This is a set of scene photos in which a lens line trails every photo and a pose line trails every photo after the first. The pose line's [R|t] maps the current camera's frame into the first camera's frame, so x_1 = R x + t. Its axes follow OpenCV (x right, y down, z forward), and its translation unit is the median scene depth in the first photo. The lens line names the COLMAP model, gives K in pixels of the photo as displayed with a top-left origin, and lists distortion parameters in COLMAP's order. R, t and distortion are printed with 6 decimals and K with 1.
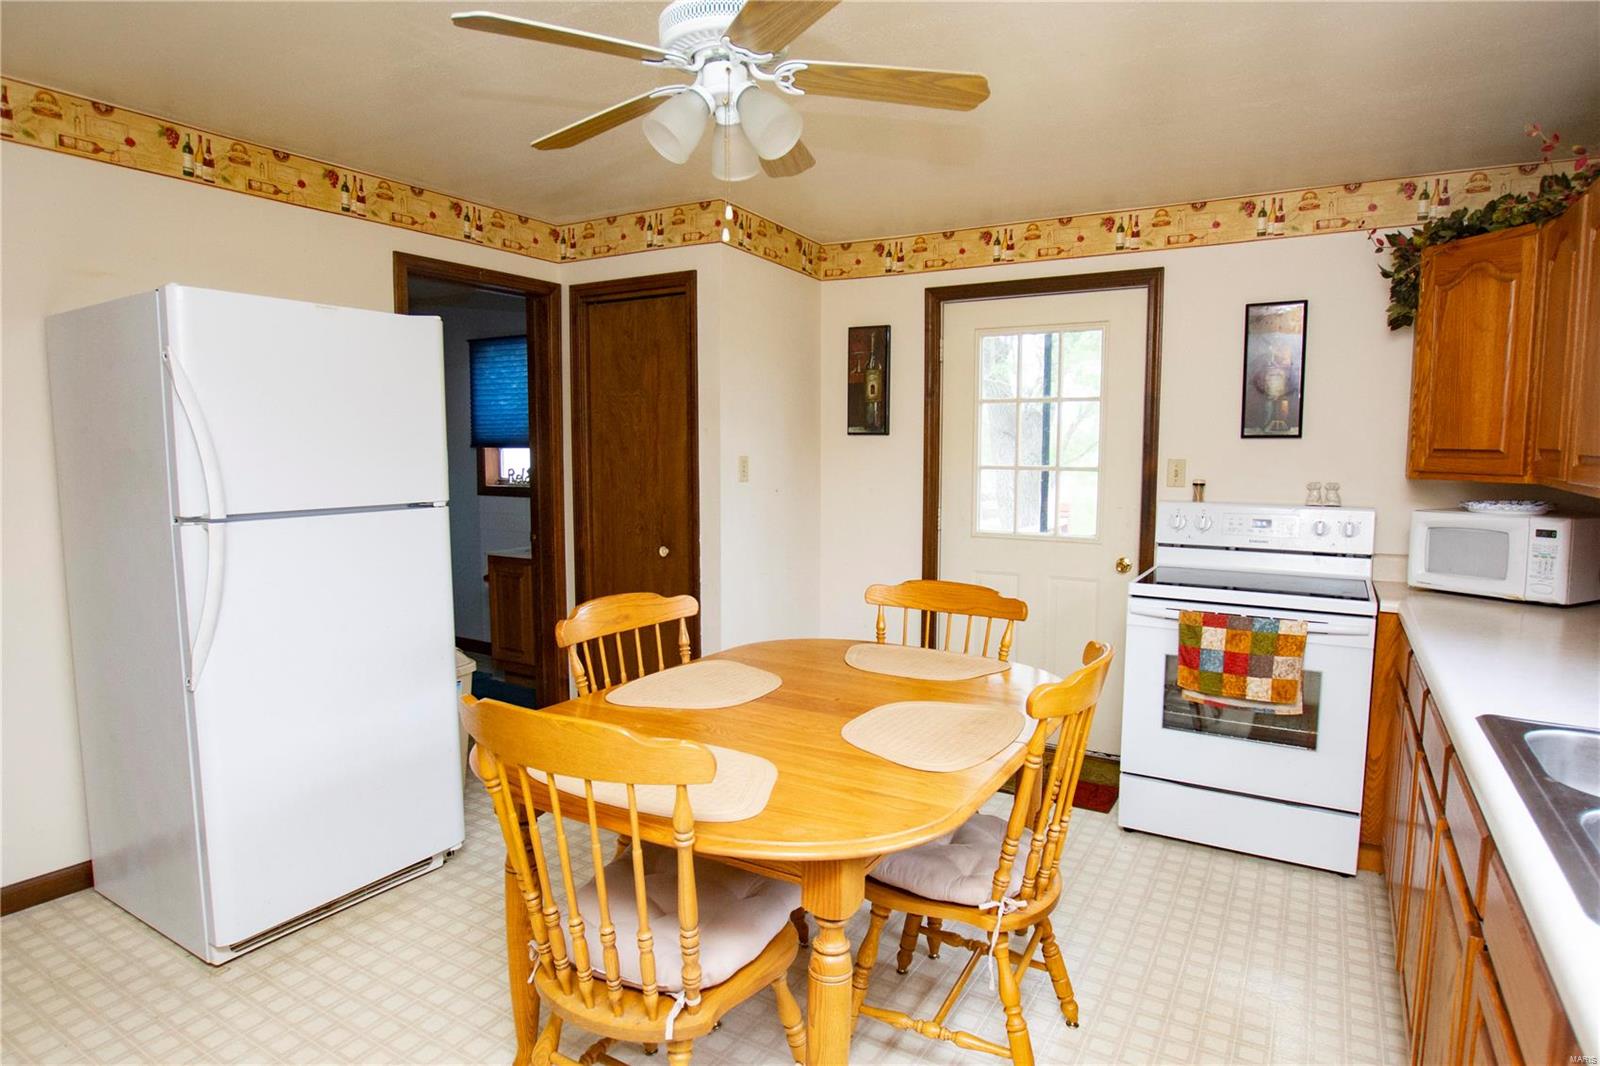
lens RADIAL K [[897.8, 0, 802.5], [0, 897.8, 533.9], [0, 0, 1]] dist [-0.028970, 0.004936]
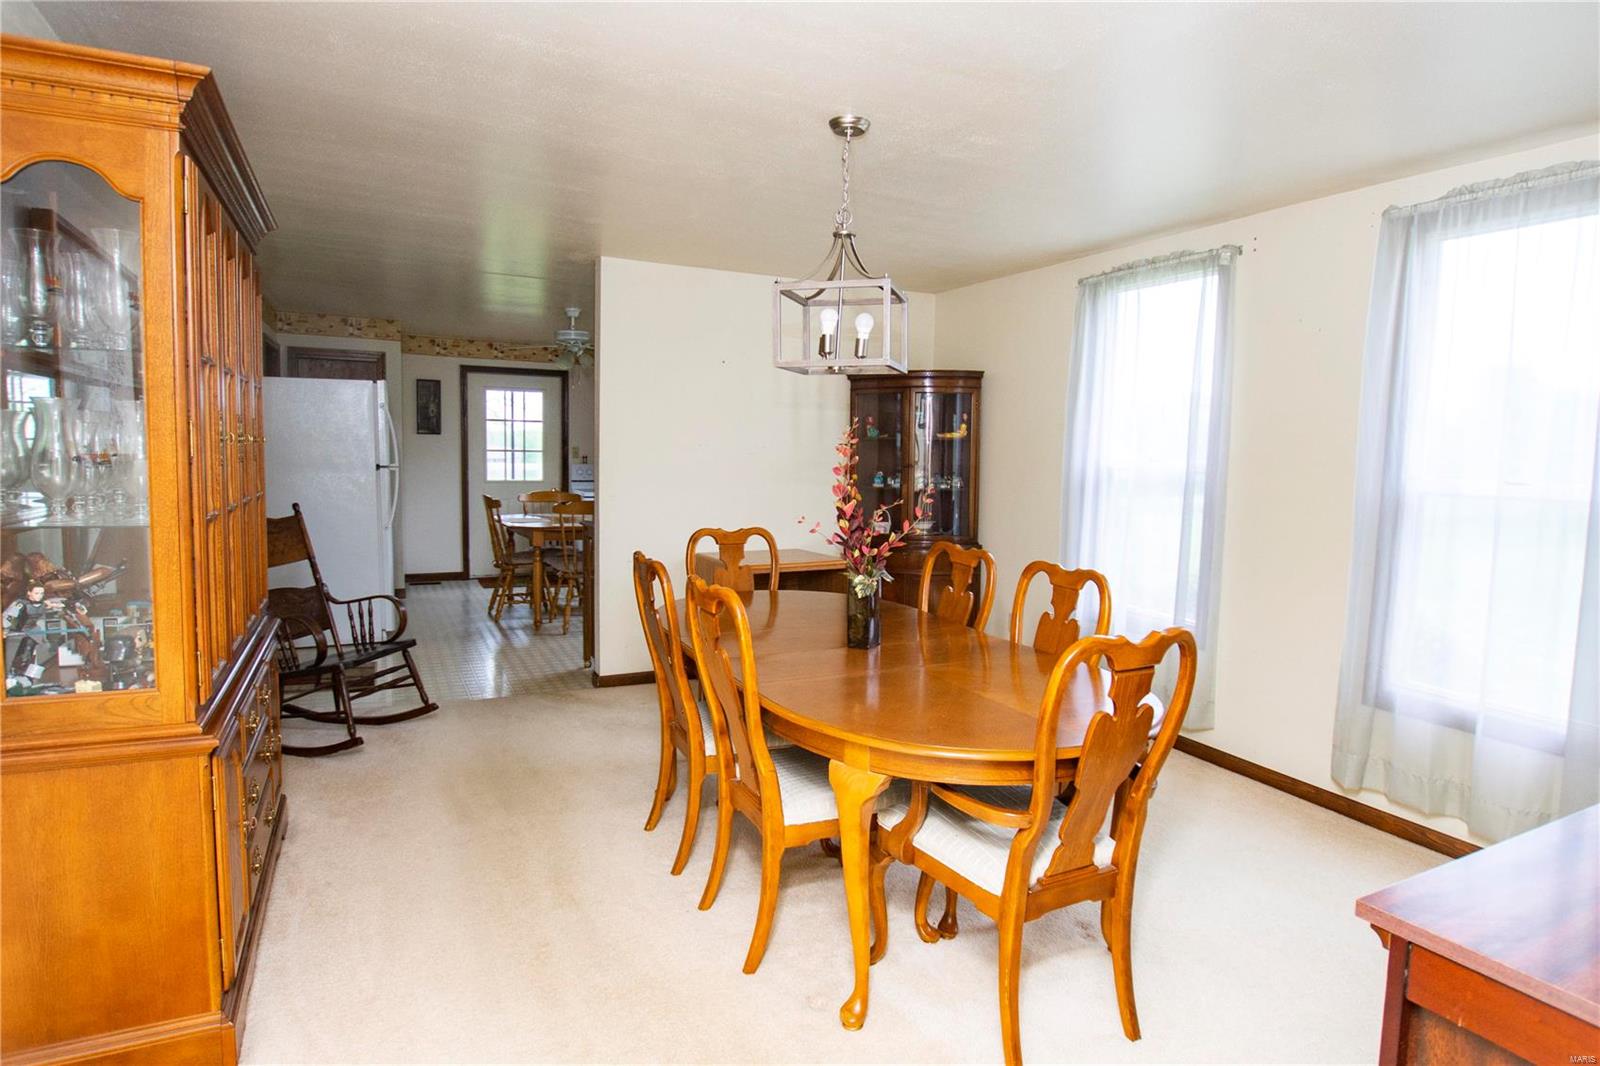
lens RADIAL K [[897.8, 0, 799.2], [0, 897.8, 530.3], [0, 0, 1]] dist [-0.028970, 0.004936]
pose [[0.558413, -0.066173, 0.826920, -1.340115], [0.062737, 0.997327, 0.037443, 0.095541], [-0.827187, 0.030970, 0.561072, -0.933455]]
